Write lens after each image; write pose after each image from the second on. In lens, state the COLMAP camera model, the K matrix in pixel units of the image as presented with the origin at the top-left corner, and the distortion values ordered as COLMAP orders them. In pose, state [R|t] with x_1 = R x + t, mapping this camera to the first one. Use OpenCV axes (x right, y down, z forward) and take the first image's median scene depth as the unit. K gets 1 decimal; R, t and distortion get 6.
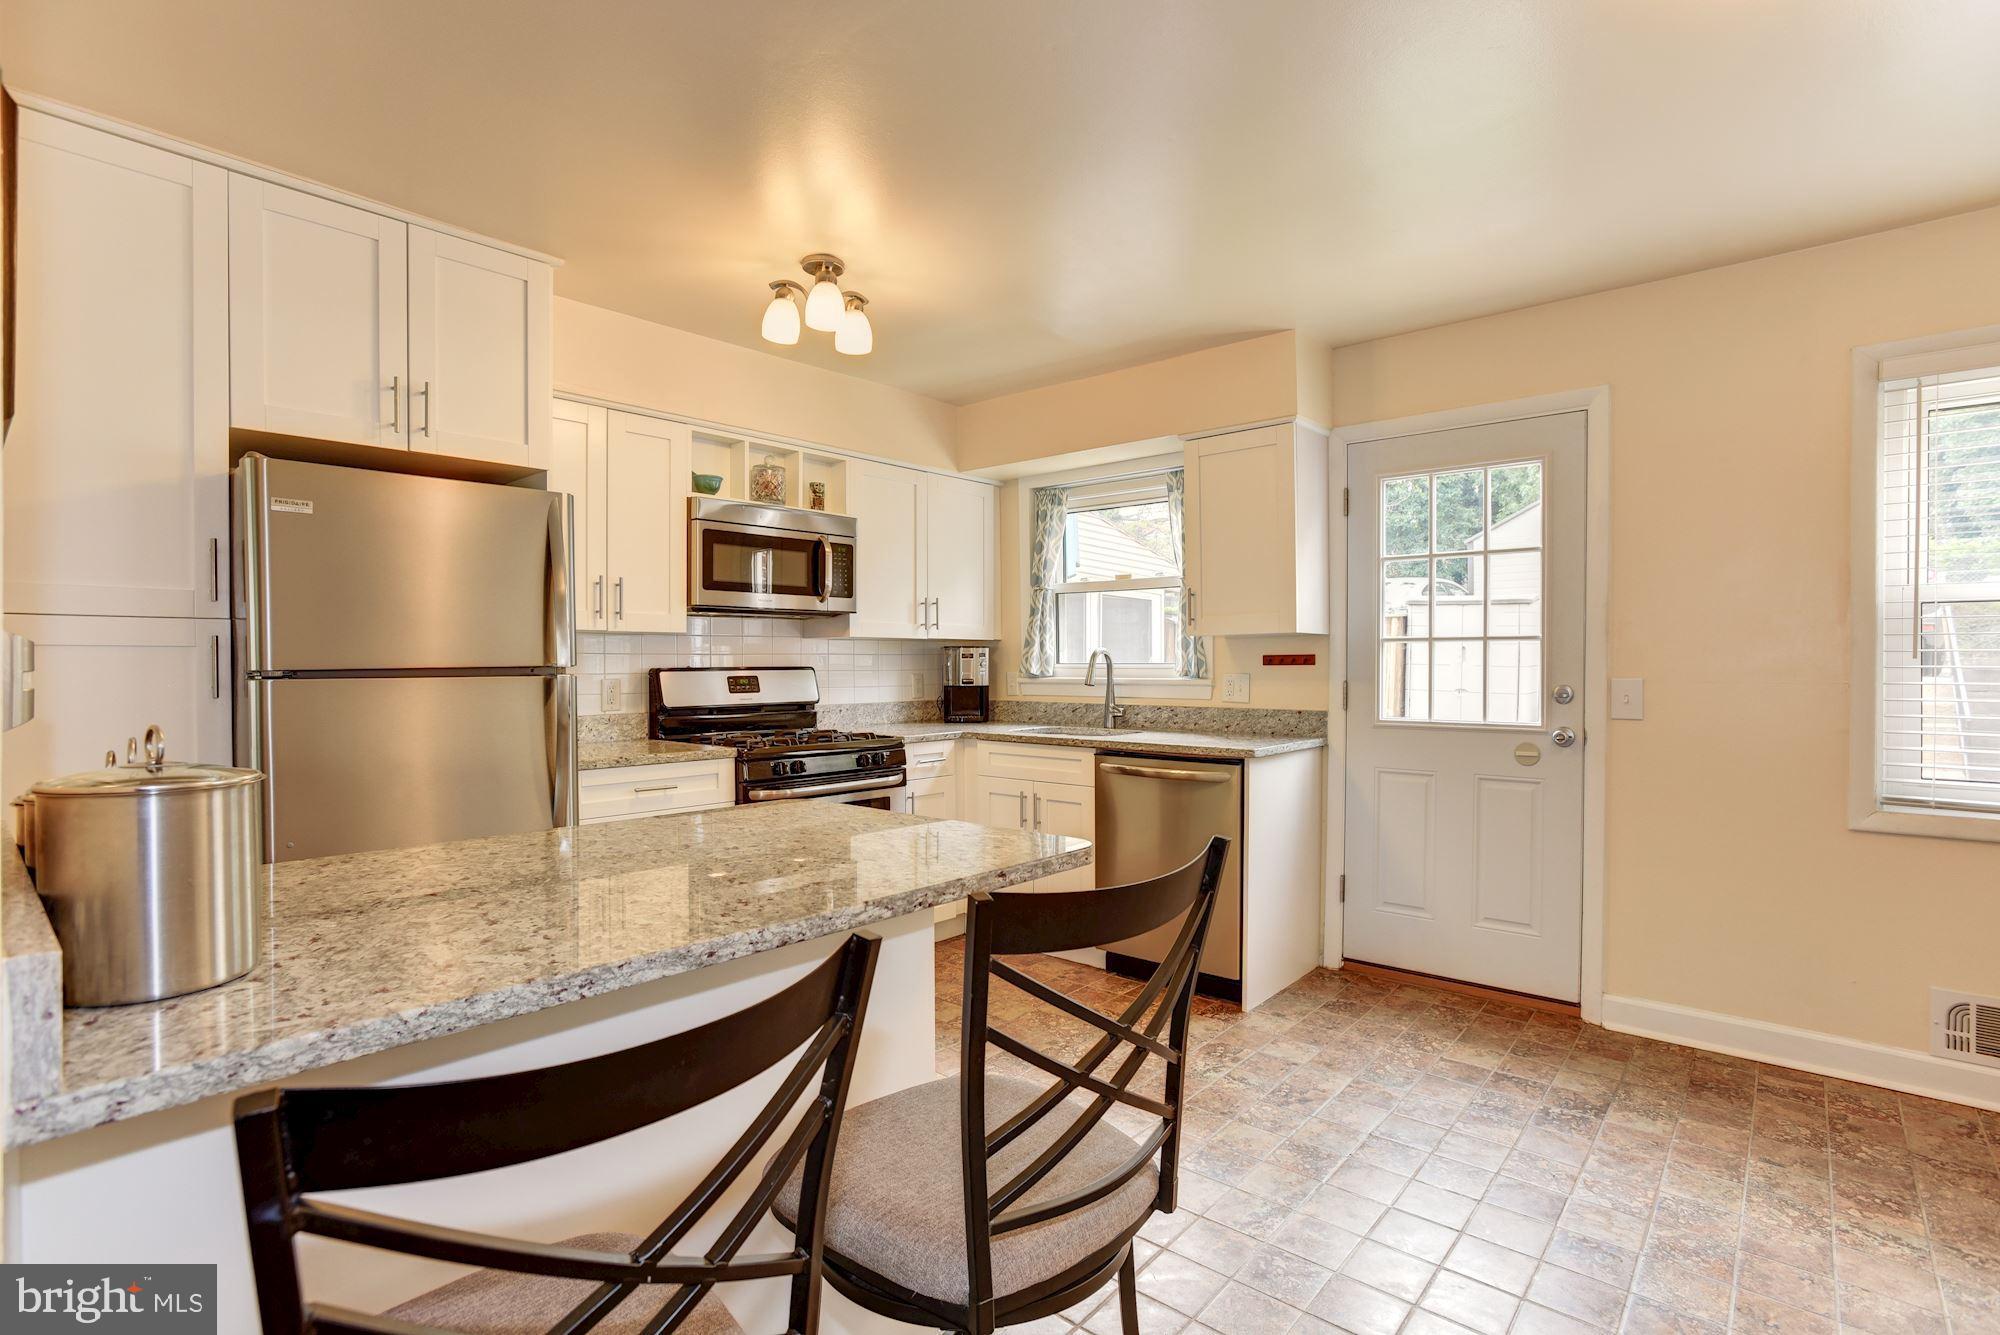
lens RADIAL K [[953.3, 0, 1000.0], [0, 953.3, 667.5], [0, 0, 1]] dist [0.000085, 0.000155]
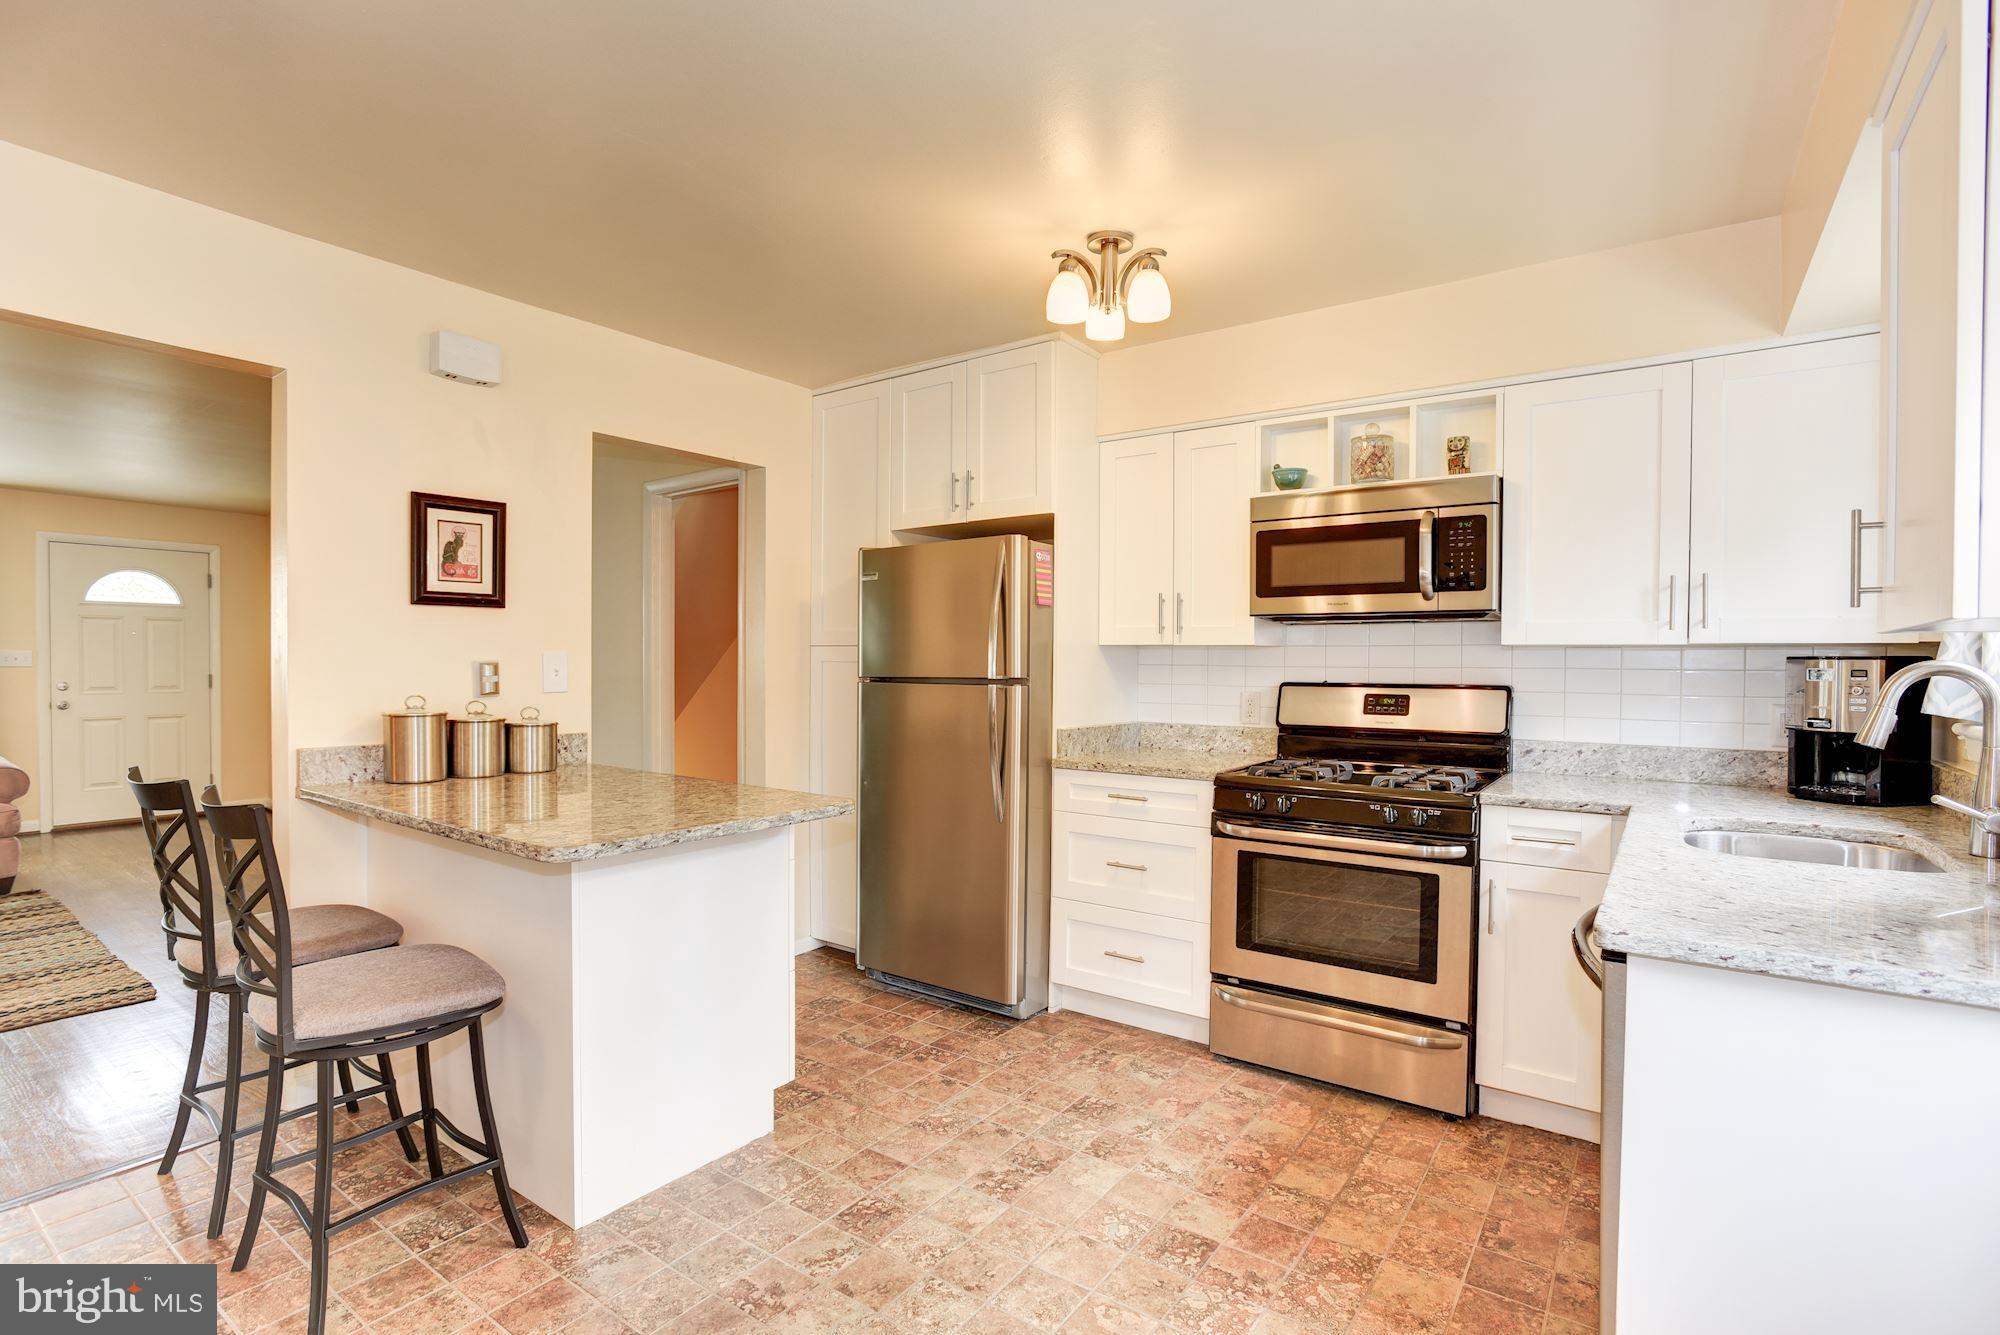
lens RADIAL K [[956.0, 0, 1003.3], [0, 956.0, 674.2], [0, 0, 1]] dist [-0.048442, 0.022607]
pose [[0.100842, 0.017299, -0.994752, 0.509042], [-0.013311, 0.999783, 0.016037, -0.017266], [0.994813, 0.011624, 0.101050, 0.582385]]
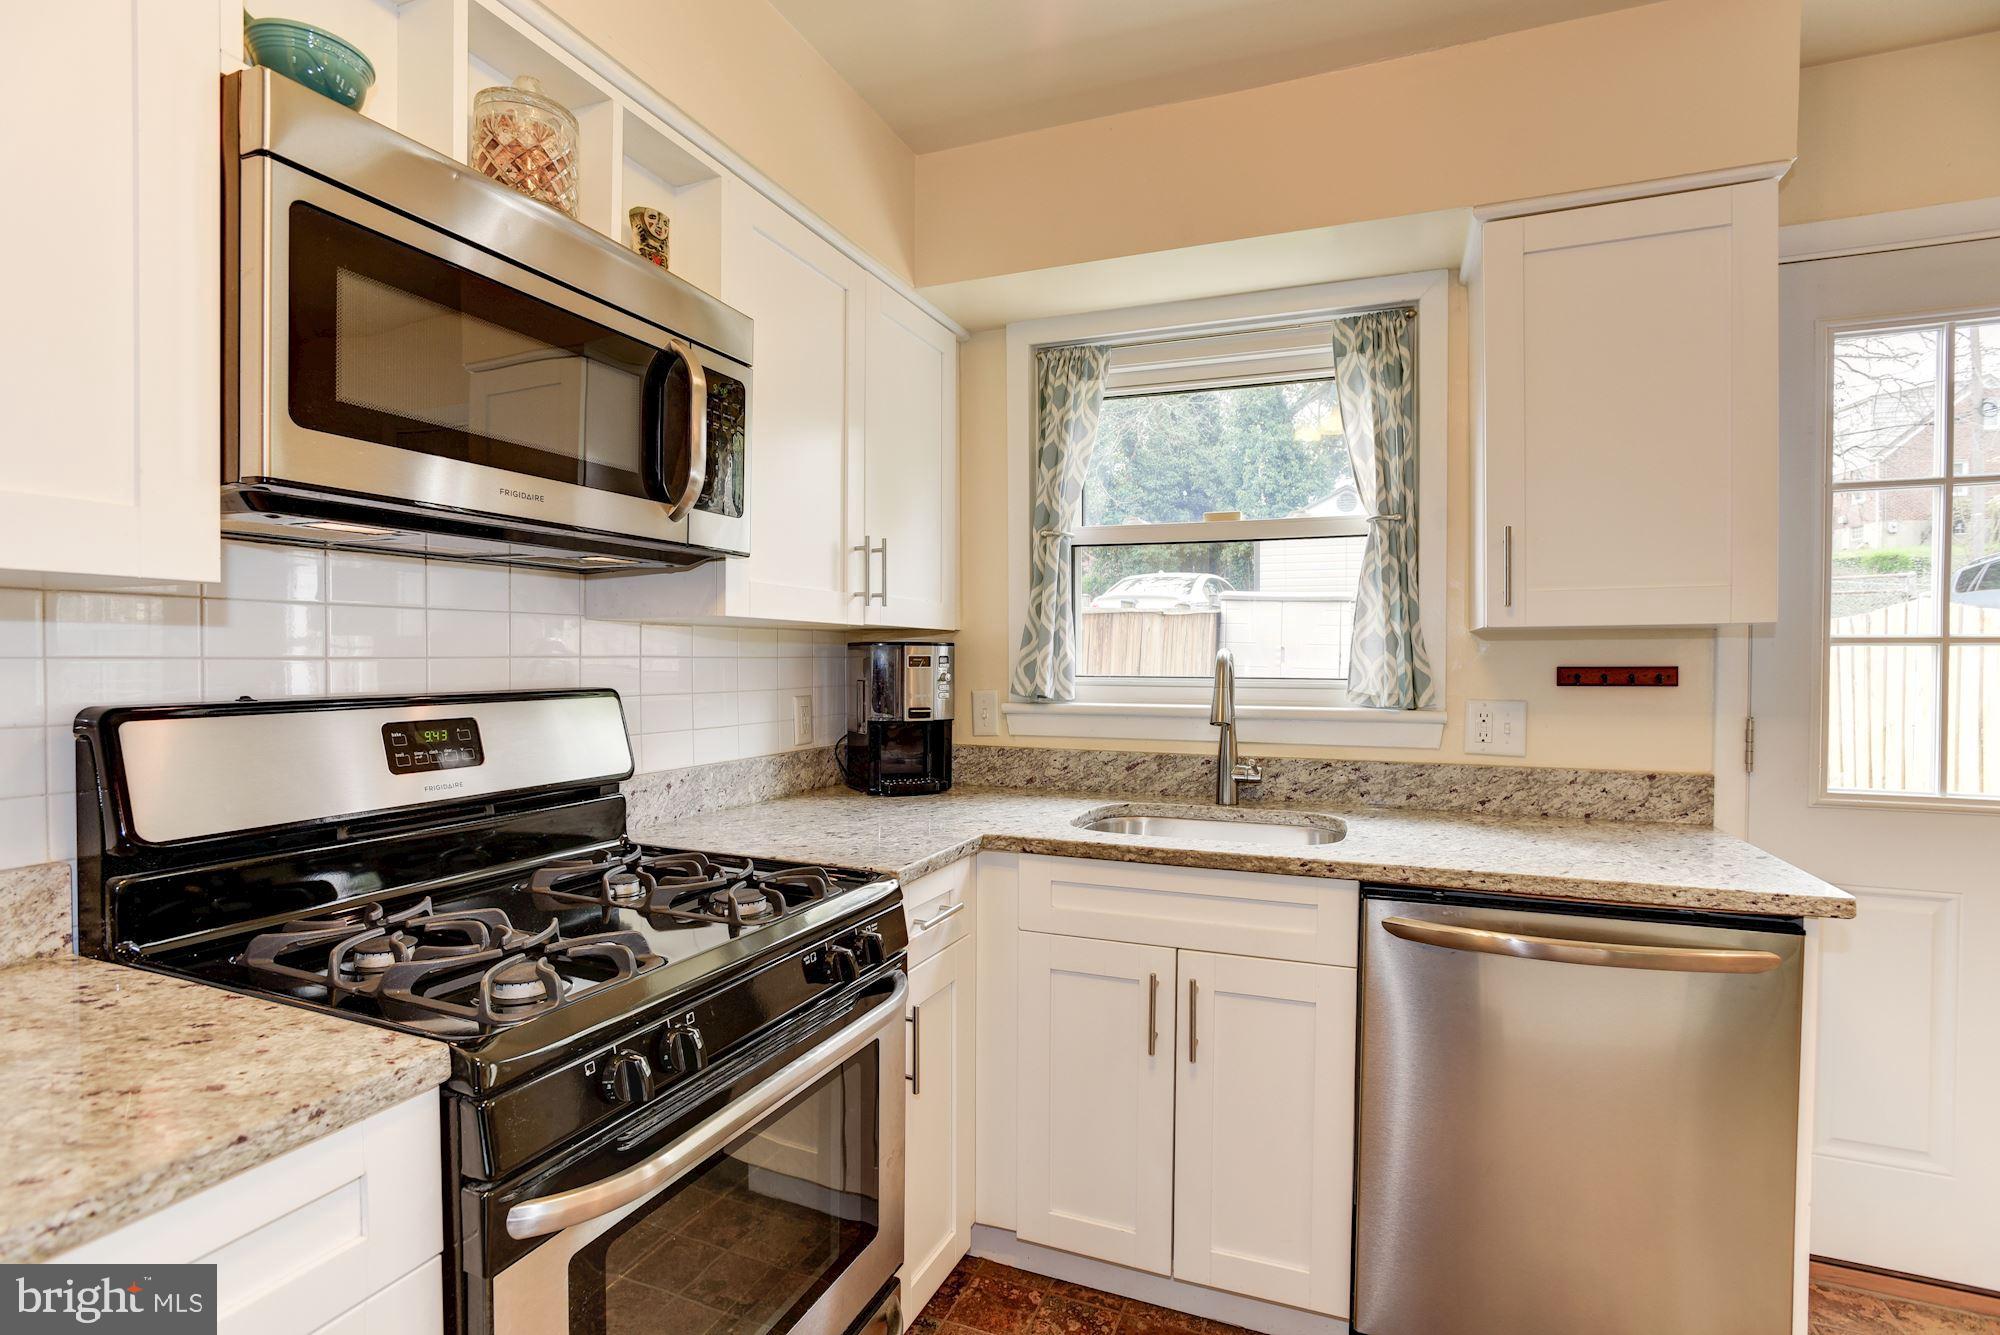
lens RADIAL K [[956.0, 0, 1003.3], [0, 956.0, 674.2], [0, 0, 1]] dist [-0.048442, 0.022607]
pose [[0.947364, 0.000219, 0.320158, -0.179640], [-0.004043, 0.999928, 0.011279, -0.013139], [-0.320132, -0.011980, 0.947297, 0.597962]]
